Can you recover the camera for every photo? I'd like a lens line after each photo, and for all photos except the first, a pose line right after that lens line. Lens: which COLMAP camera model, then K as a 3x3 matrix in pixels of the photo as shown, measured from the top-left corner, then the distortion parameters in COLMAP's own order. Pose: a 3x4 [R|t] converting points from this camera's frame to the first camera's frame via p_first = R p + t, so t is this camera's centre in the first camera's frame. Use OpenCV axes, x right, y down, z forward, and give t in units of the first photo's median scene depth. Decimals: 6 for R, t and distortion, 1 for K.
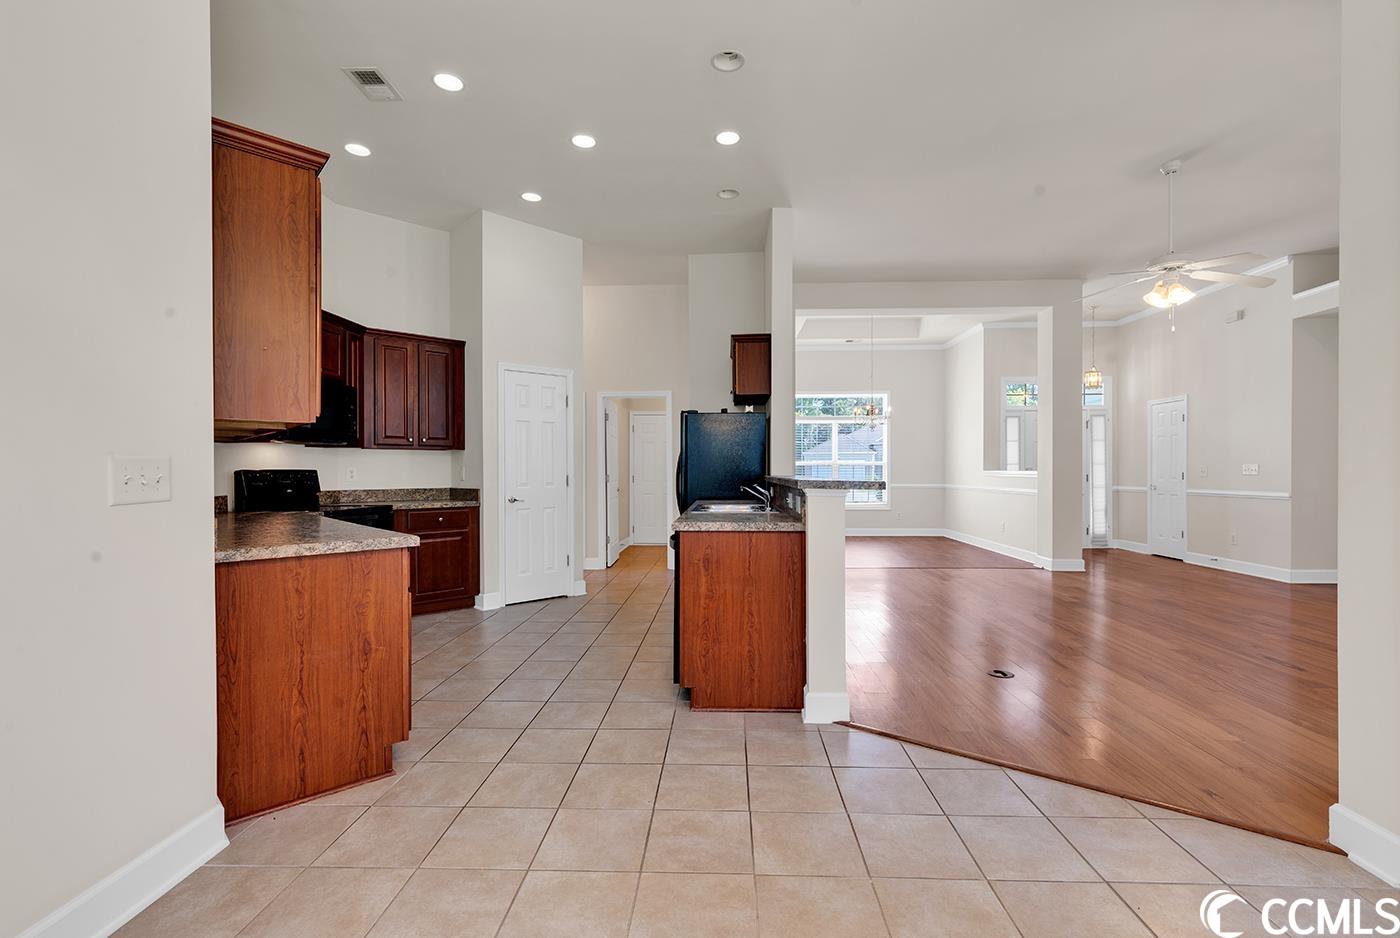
lens RADIAL K [[631.4, 0, 707.5], [0, 631.4, 474.2], [0, 0, 1]] dist [0.007281, -0.000270]
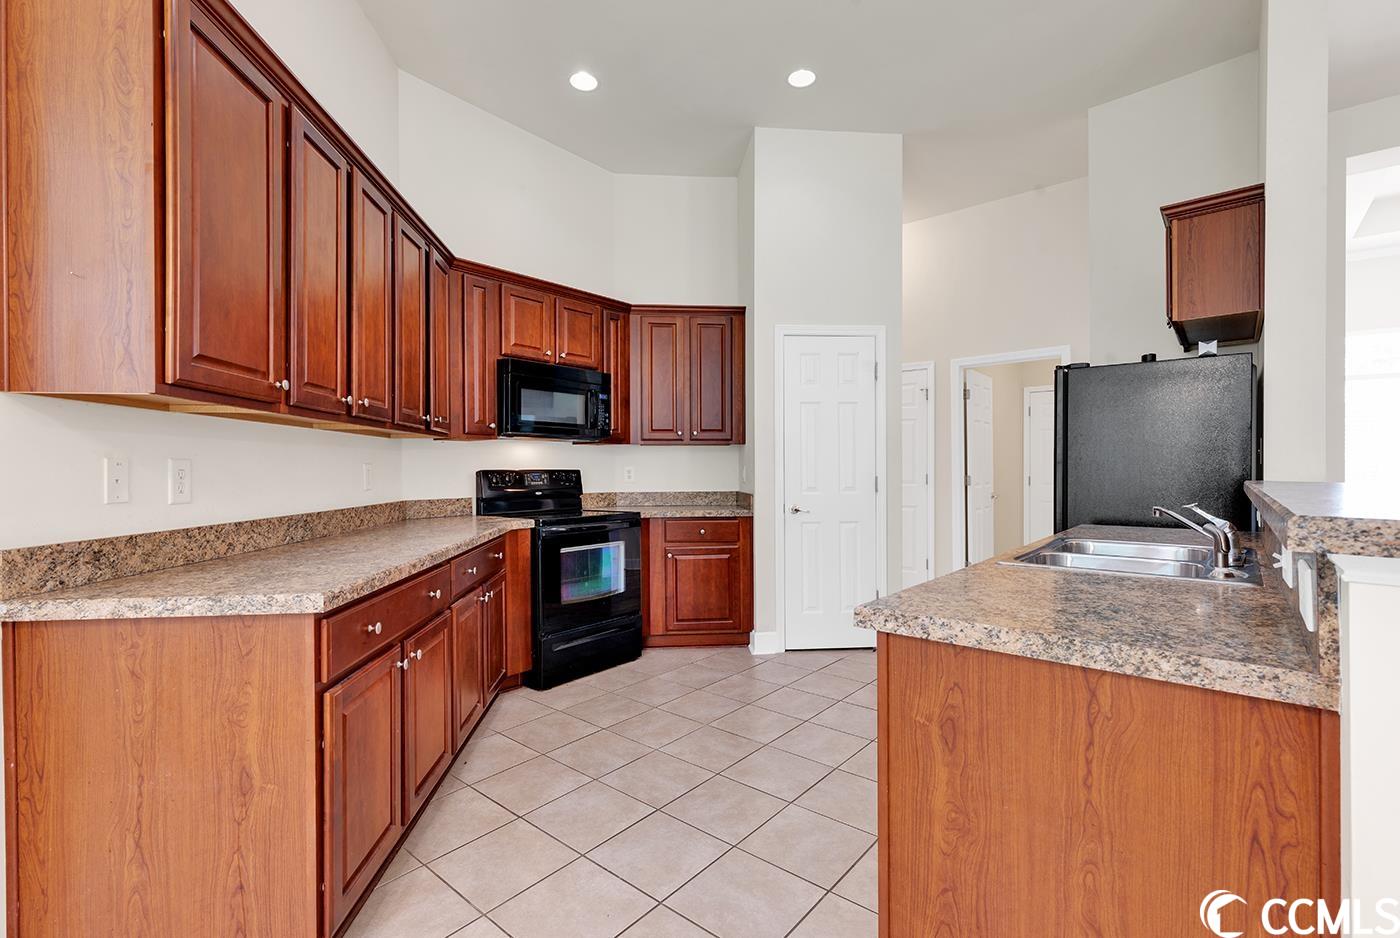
lens RADIAL K [[631.4, 0, 700.7], [0, 631.4, 473.0], [0, 0, 1]] dist [0.007281, -0.000270]
pose [[0.786952, 0.002758, -0.617008, 0.060487], [-0.001978, 0.999996, 0.001946, -0.003702], [0.617011, -0.000311, 0.786954, 0.348660]]
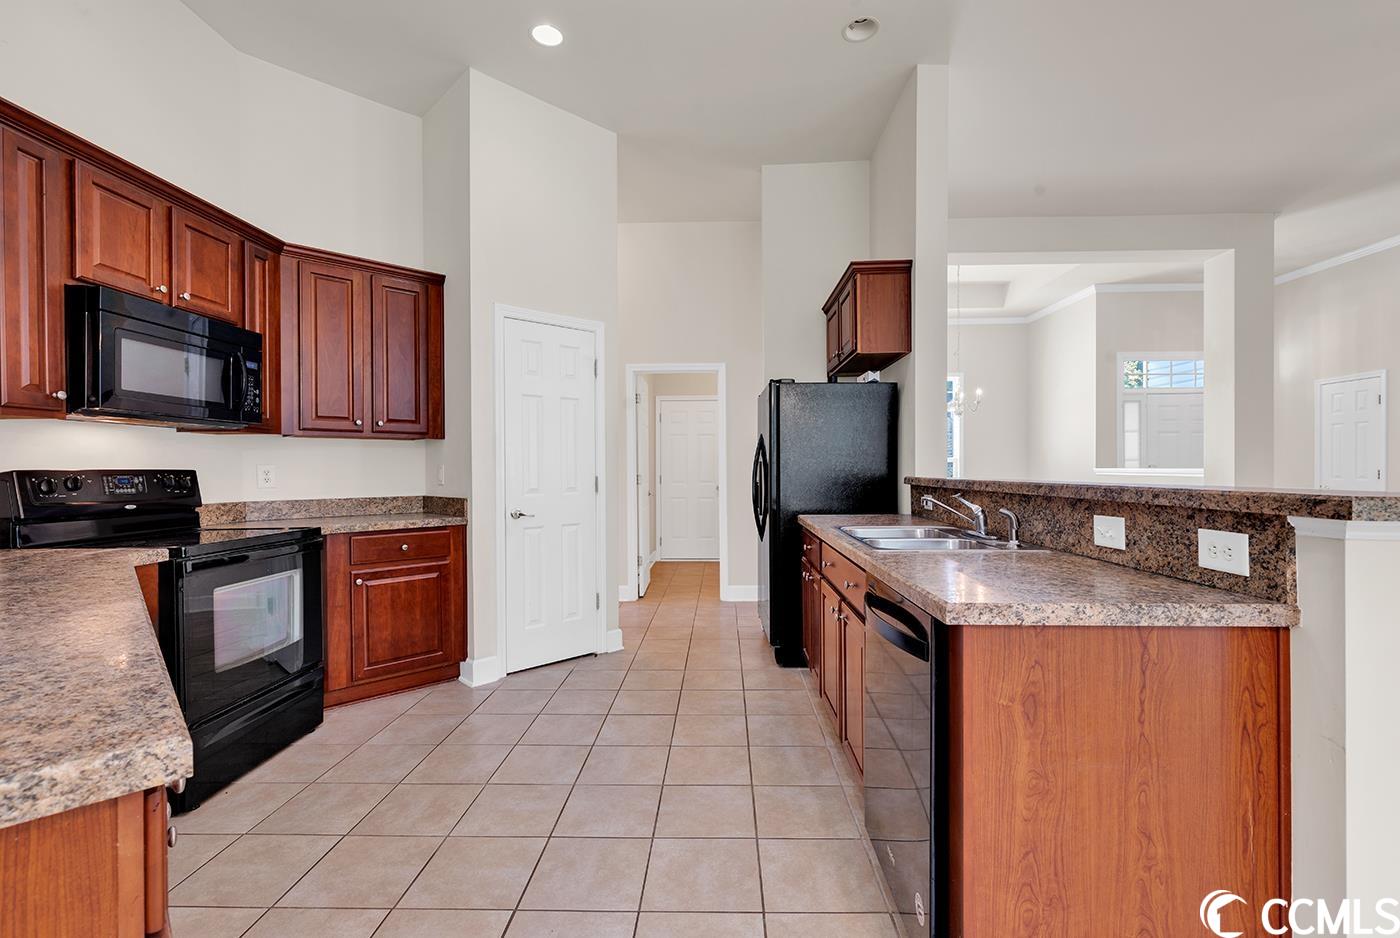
lens RADIAL K [[631.4, 0, 709.6], [0, 631.4, 471.5], [0, 0, 1]] dist [0.007281, -0.000270]
pose [[0.999938, -0.002445, 0.010839, -0.114308], [0.002457, 0.999996, -0.001092, -0.002892], [-0.010836, 0.001119, 0.999941, 0.337020]]
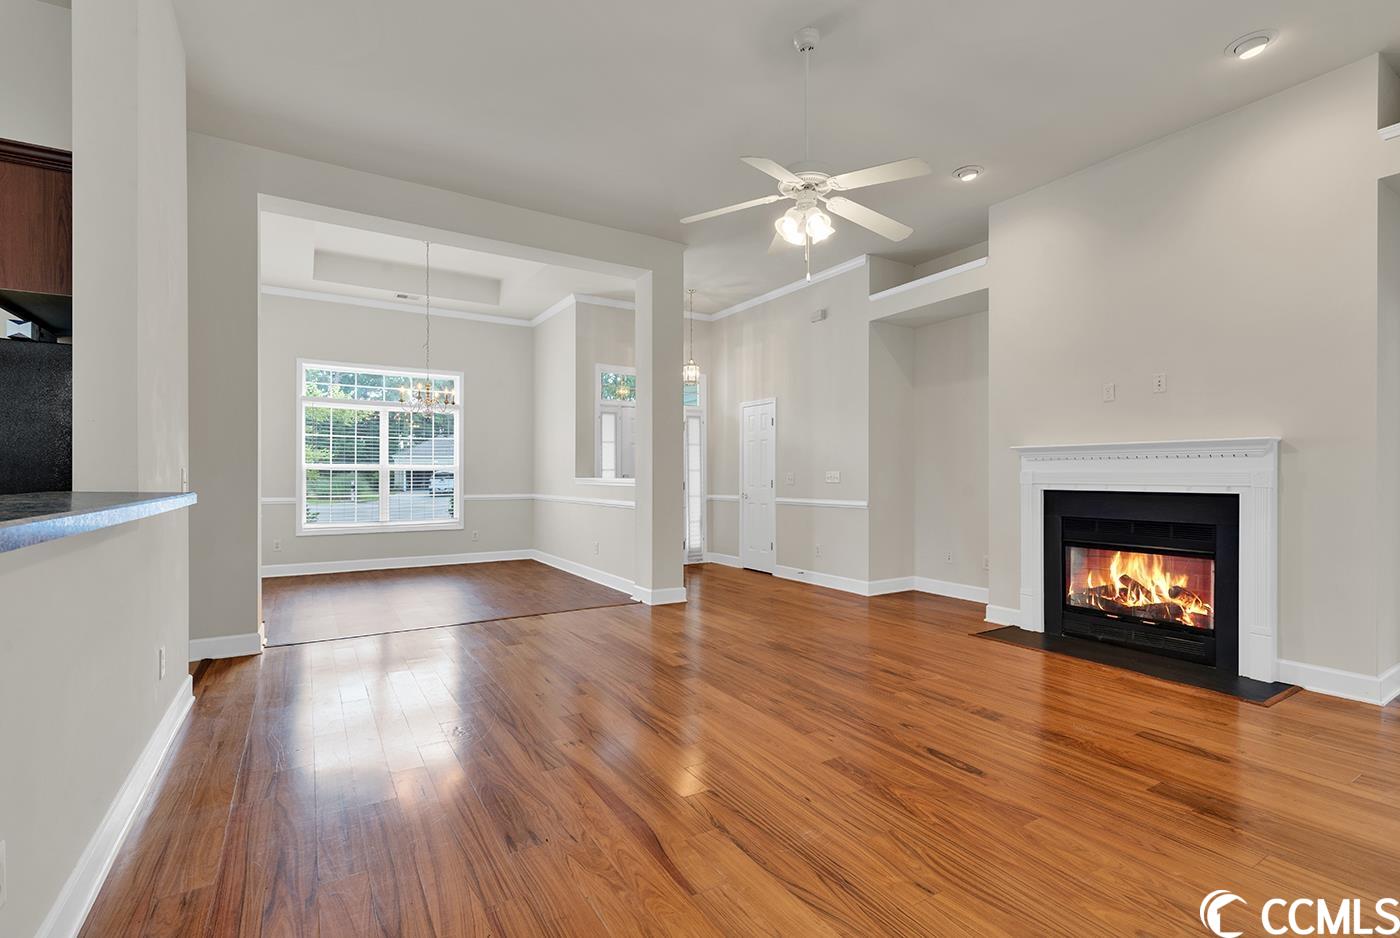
lens RADIAL K [[631.4, 0, 704.5], [0, 631.4, 486.5], [0, 0, 1]] dist [0.007281, -0.000270]
pose [[0.829797, -0.006922, 0.558023, 0.209359], [0.000879, 0.999938, 0.011097, -0.005763], [-0.558065, -0.008717, 0.829751, 0.405233]]
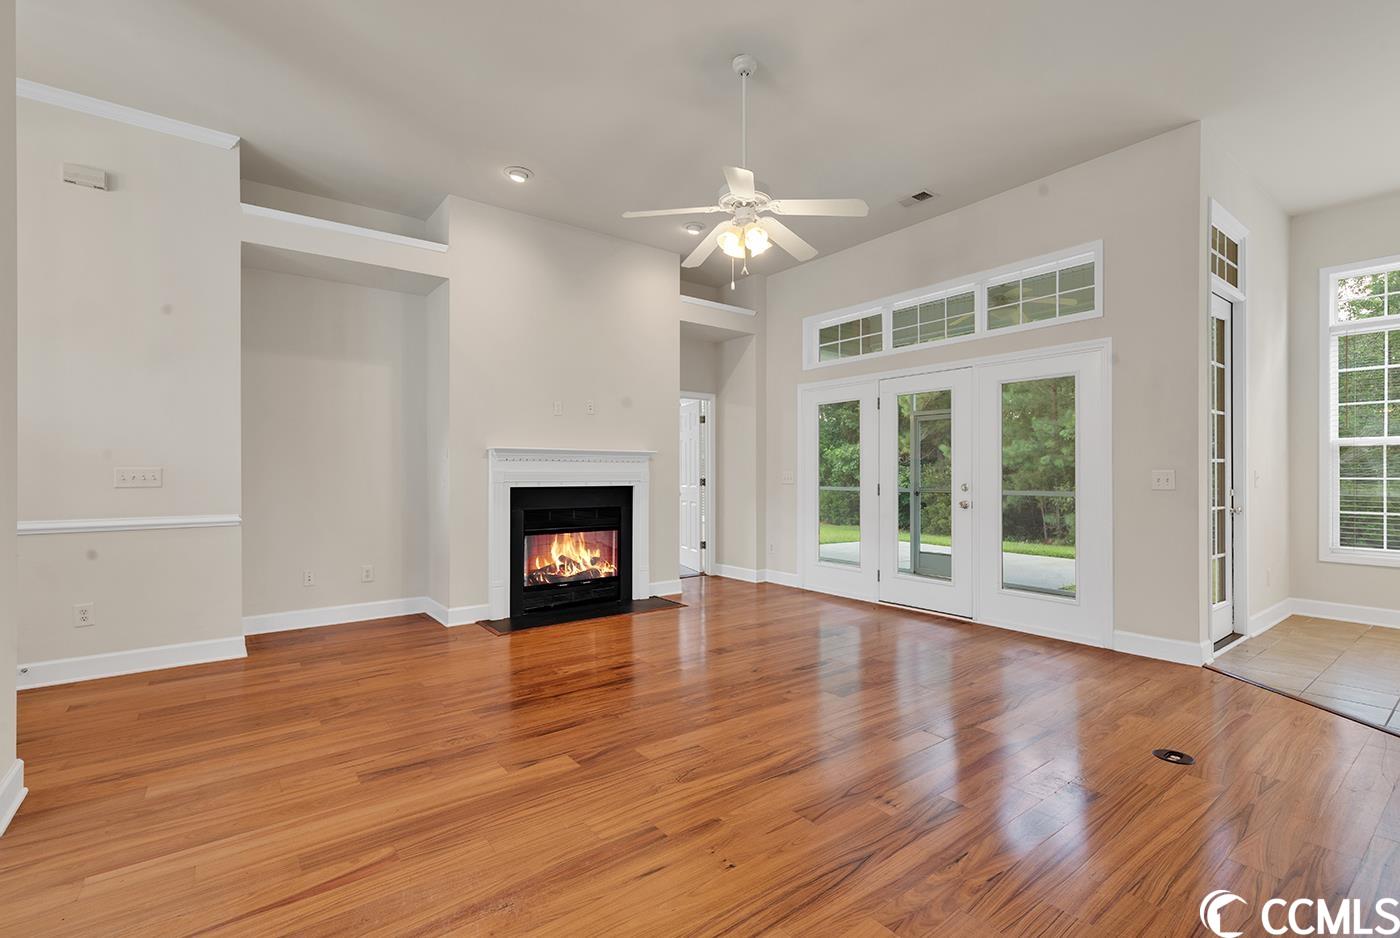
lens RADIAL K [[631.4, 0, 707.4], [0, 631.4, 472.9], [0, 0, 1]] dist [0.007281, -0.000270]
pose [[-0.639115, 0.004453, 0.769098, 0.158655], [0.007202, 0.999974, 0.000196, -0.010395], [-0.769078, 0.005664, -0.639130, 1.239589]]
